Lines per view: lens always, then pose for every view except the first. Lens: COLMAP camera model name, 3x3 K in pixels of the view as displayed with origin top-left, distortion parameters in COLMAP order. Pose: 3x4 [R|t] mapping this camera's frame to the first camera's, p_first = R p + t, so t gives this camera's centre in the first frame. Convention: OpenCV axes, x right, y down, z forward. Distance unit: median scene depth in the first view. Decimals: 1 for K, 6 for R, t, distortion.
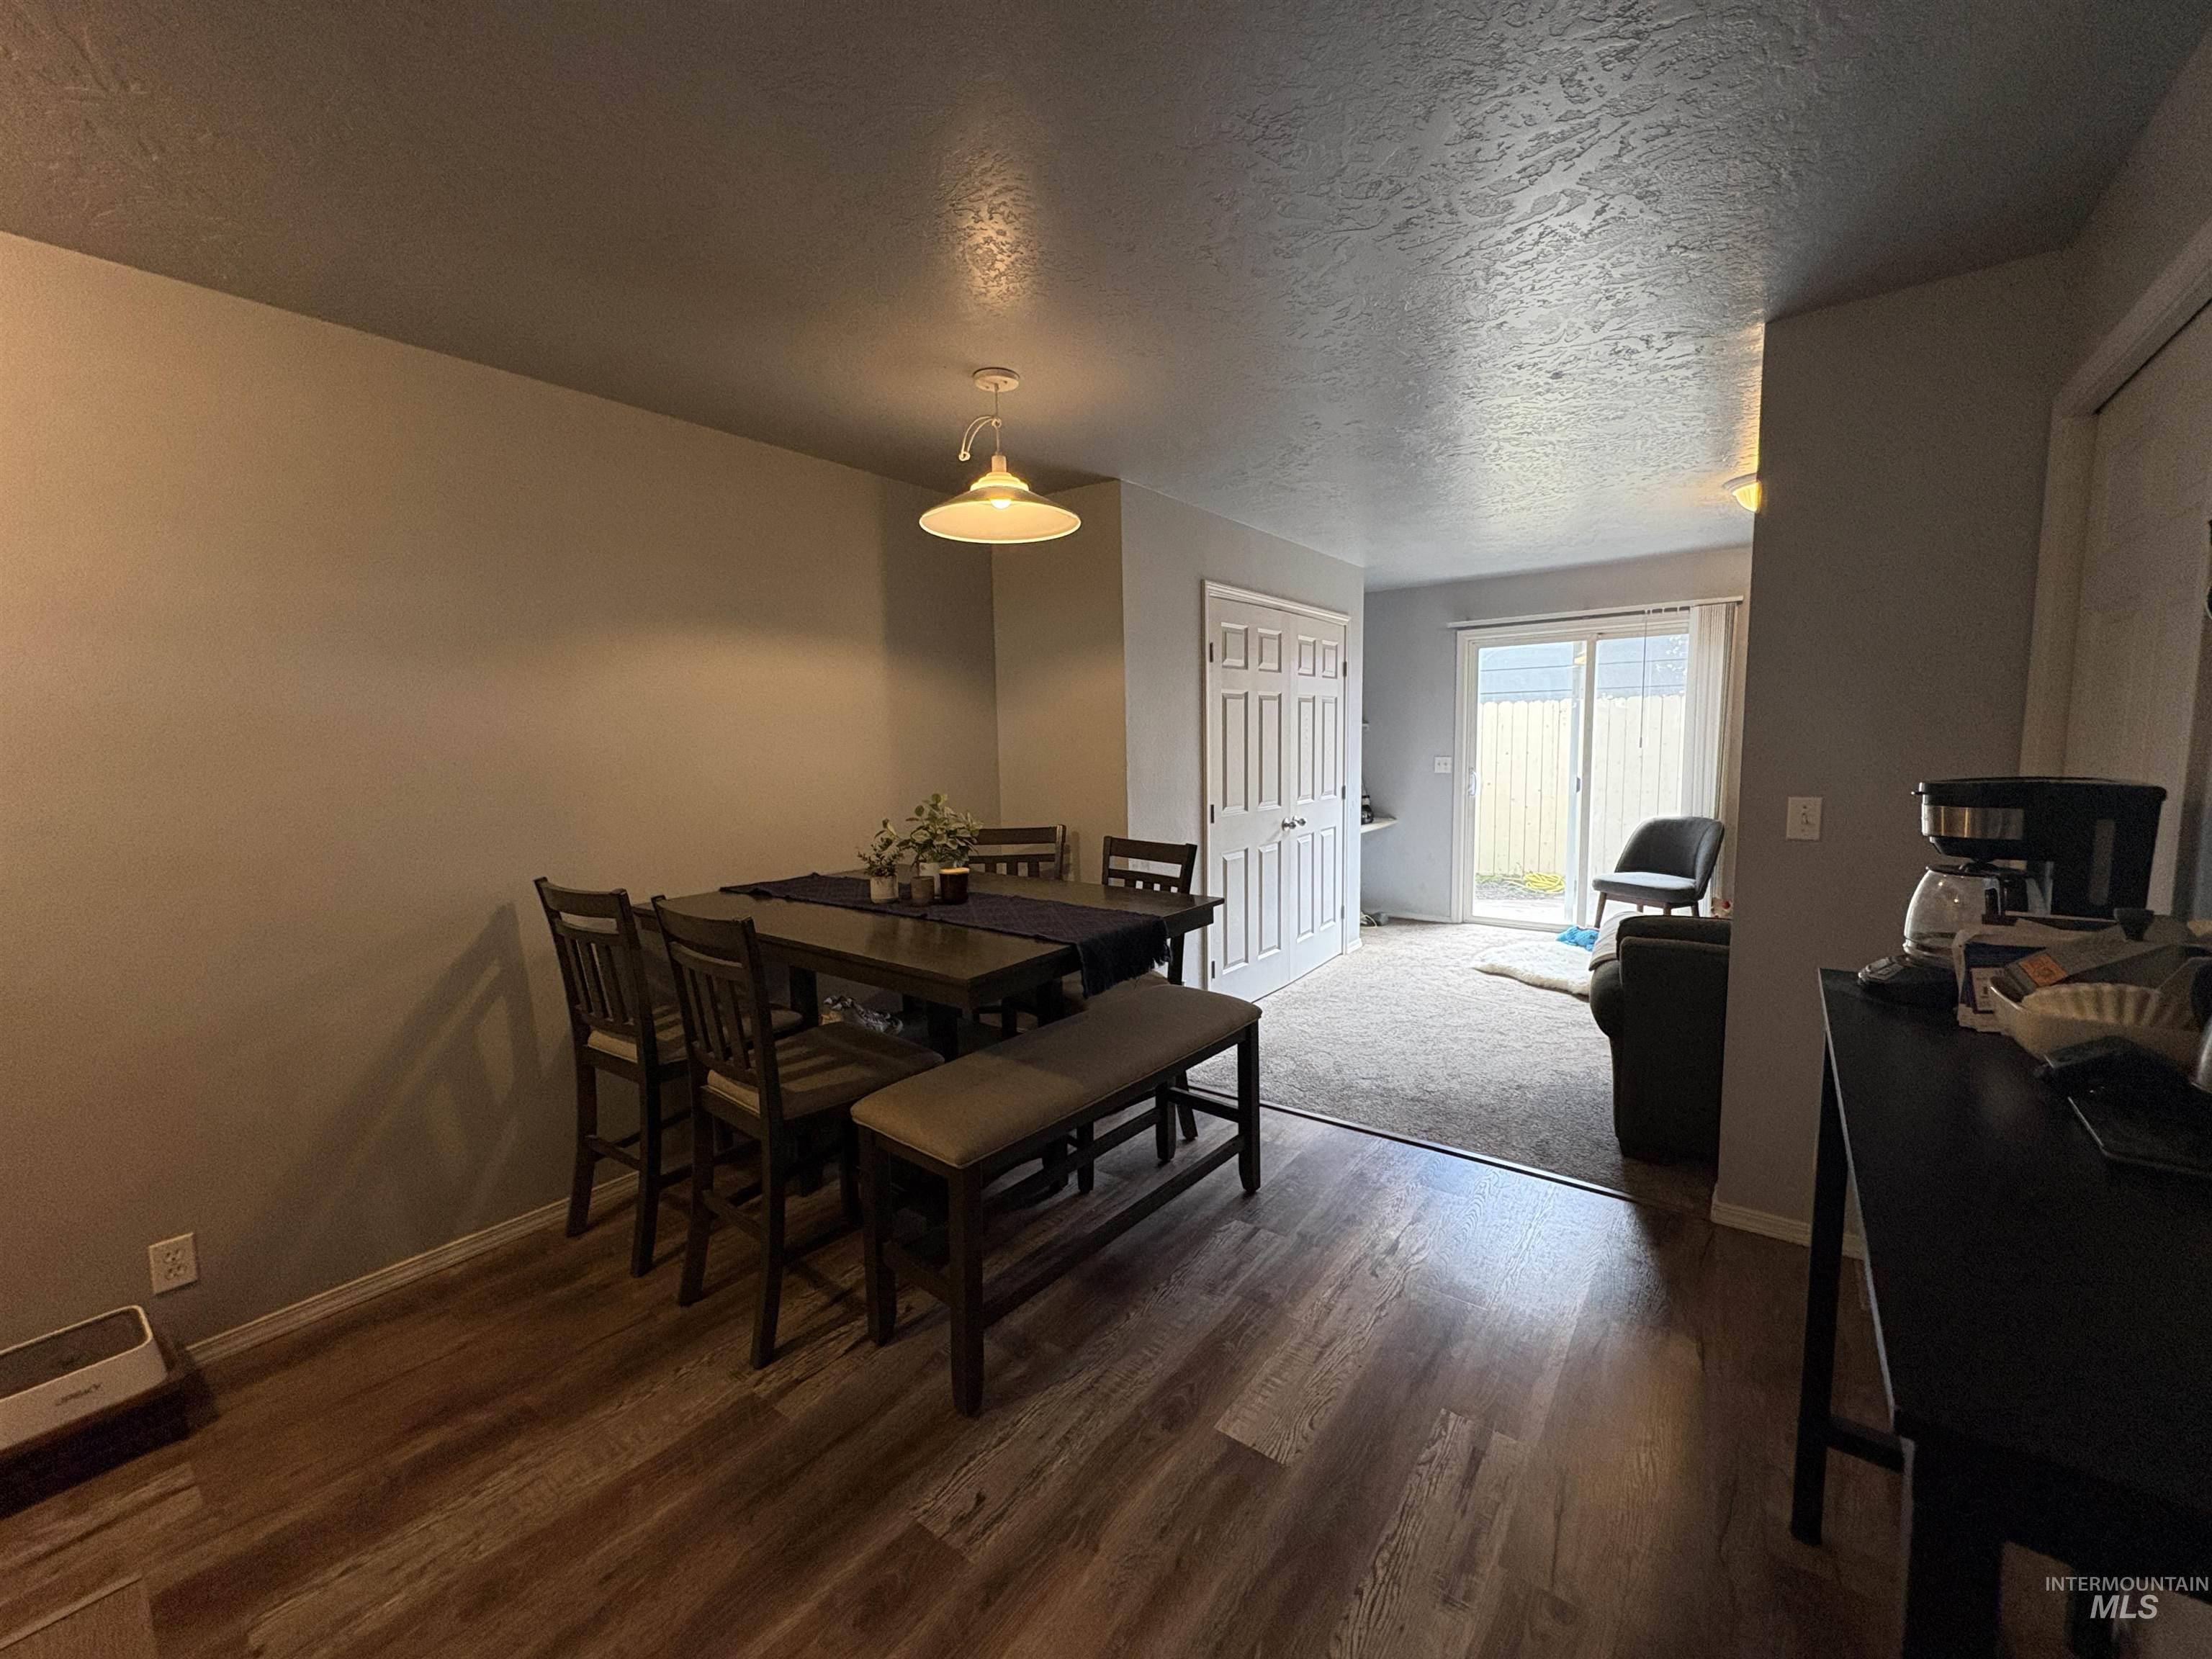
lens RADIAL K [[880.5, 0, 1102.7], [0, 880.5, 830.8], [0, 0, 1]] dist [0.000050, 0.000103]
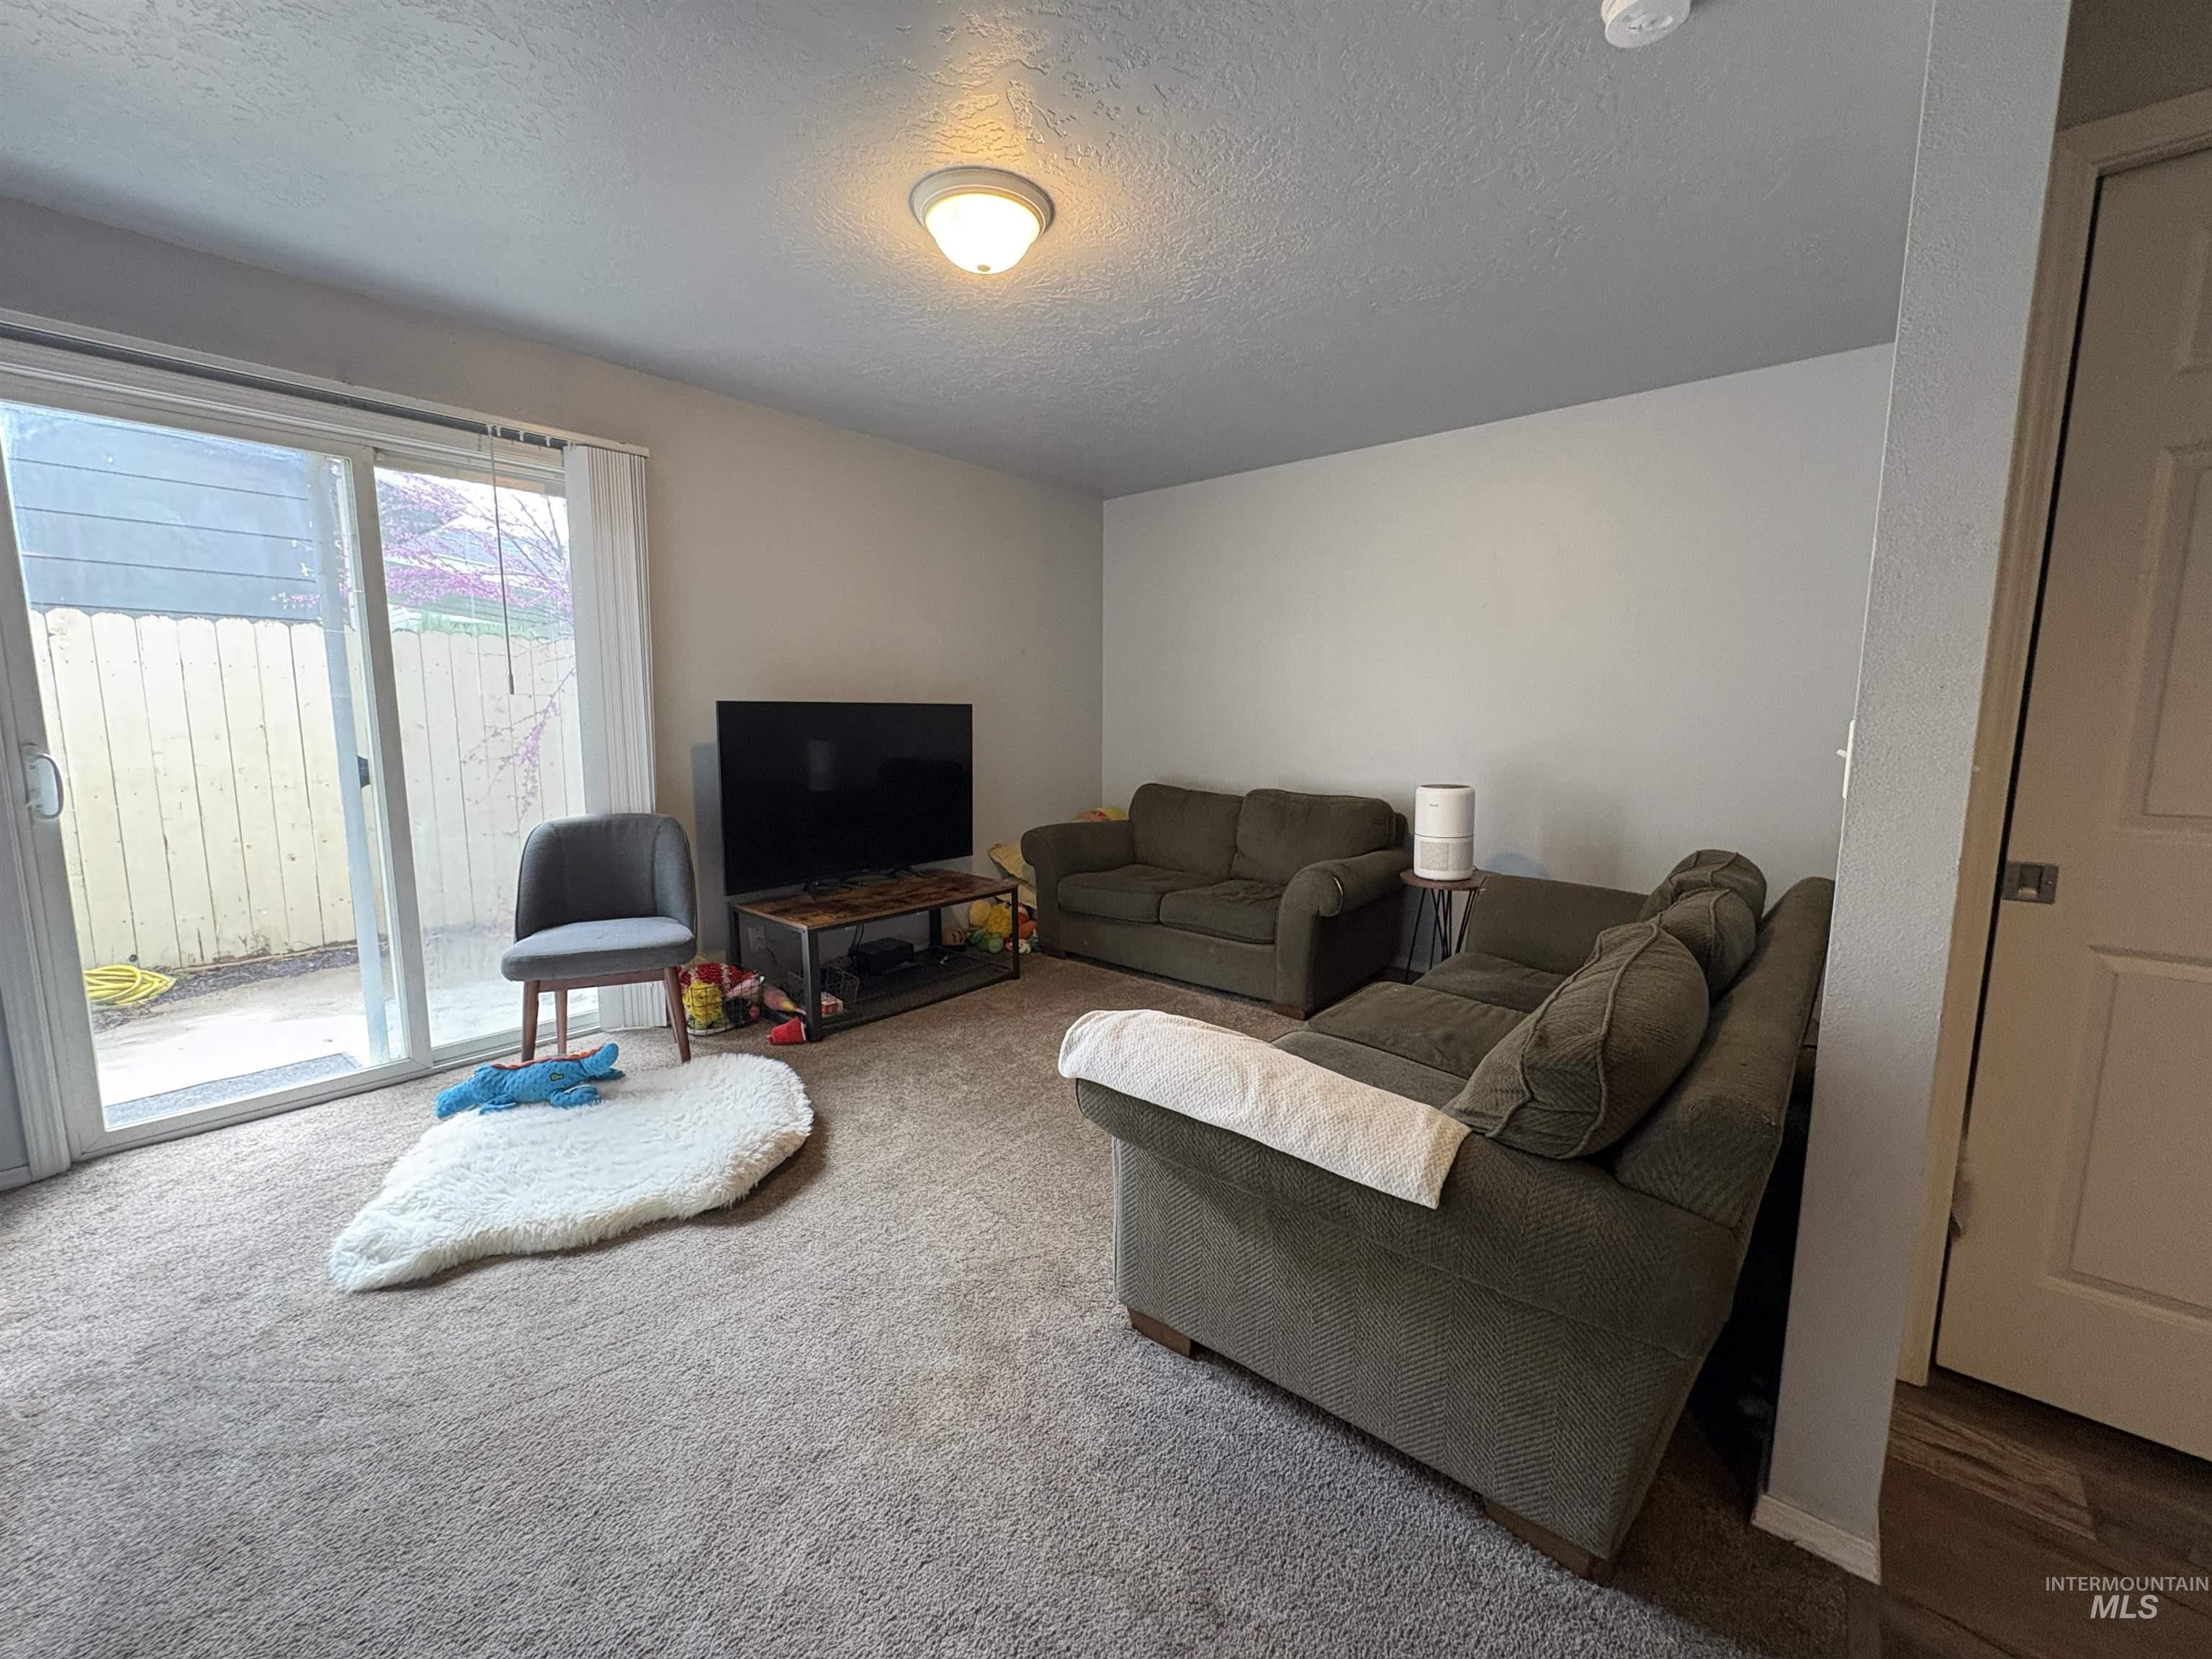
lens RADIAL K [[880.5, 0, 1102.7], [0, 880.5, 830.8], [0, 0, 1]] dist [0.000050, 0.000103]
pose [[0.059587, -0.110910, 0.992042, 0.101913], [0.095097, 0.989919, 0.104961, -0.036642], [-0.993683, 0.088086, 0.069533, 0.641846]]
